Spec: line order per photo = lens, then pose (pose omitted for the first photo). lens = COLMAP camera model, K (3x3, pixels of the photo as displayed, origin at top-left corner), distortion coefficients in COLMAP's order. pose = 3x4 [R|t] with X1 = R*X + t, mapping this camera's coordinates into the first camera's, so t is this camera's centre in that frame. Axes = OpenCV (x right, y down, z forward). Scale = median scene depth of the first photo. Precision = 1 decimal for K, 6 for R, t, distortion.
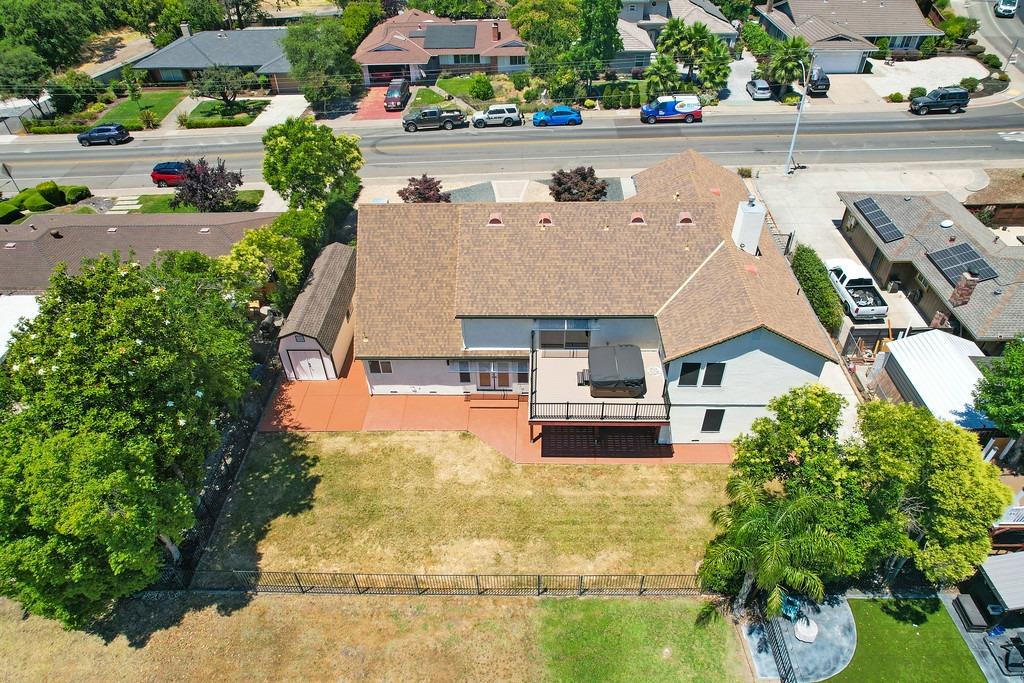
lens RADIAL K [[653.4, 0, 515.6], [0, 653.4, 348.9], [0, 0, 1]] dist [-0.075969, 0.070659]
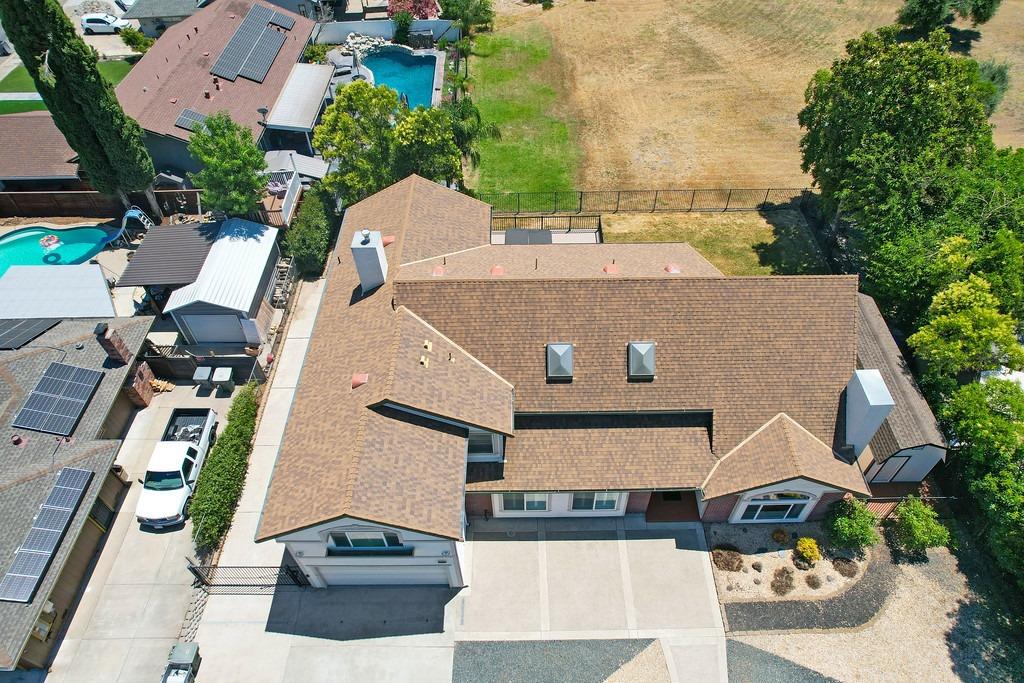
lens RADIAL K [[653.4, 0, 515.6], [0, 653.4, 348.9], [0, 0, 1]] dist [-0.075969, 0.070659]
pose [[-0.998815, 0.047866, 0.008759, 0.159950], [0.009951, 0.024739, 0.999644, -0.992263], [0.047633, 0.998547, -0.025186, 1.097330]]
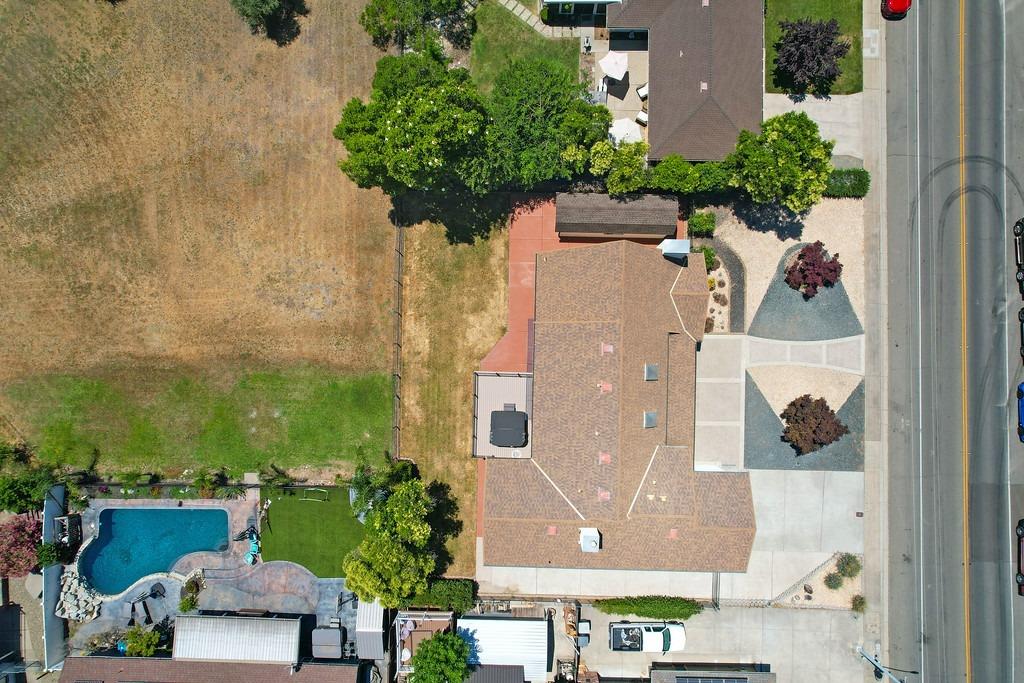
lens RADIAL K [[641.2, 0, 516.2], [0, 641.2, 350.2], [0, 0, 1]] dist [-0.073568, 0.066410]
pose [[0.005623, 0.999983, 0.001740, -0.031338], [-0.624844, 0.002155, 0.780747, -1.068130], [0.780729, -0.005478, 0.624845, 0.063423]]
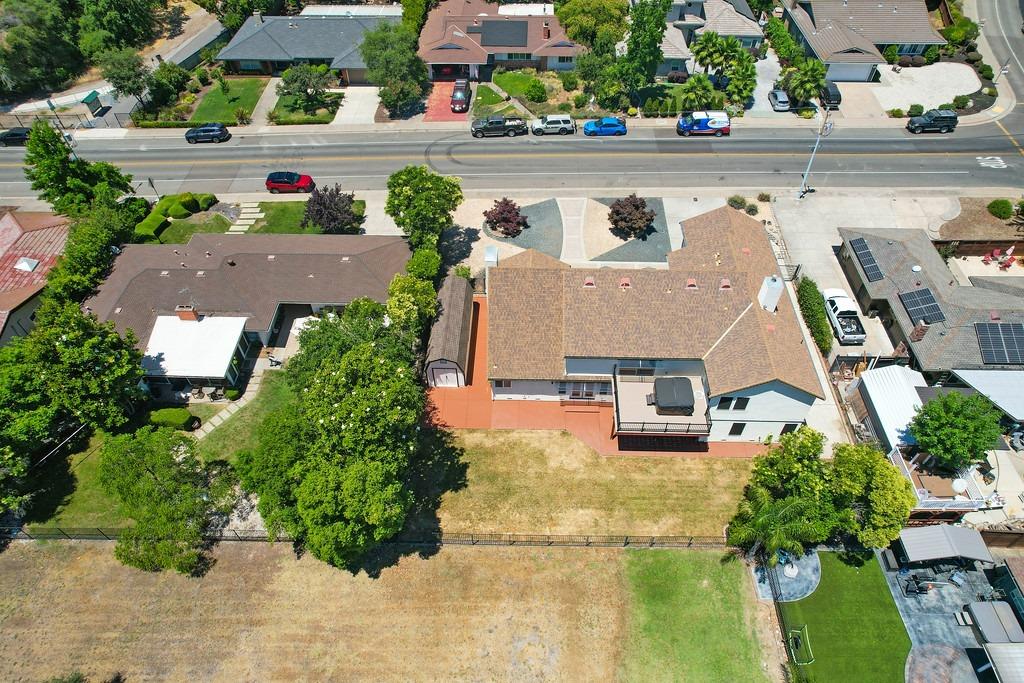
lens RADIAL K [[653.4, 0, 515.6], [0, 653.4, 348.9], [0, 0, 1]] dist [-0.075969, 0.070659]
pose [[0.999861, 0.011532, 0.012001, -0.201629], [-0.013198, 0.988668, 0.149534, -0.261532], [-0.010141, -0.149672, 0.988684, -0.388262]]
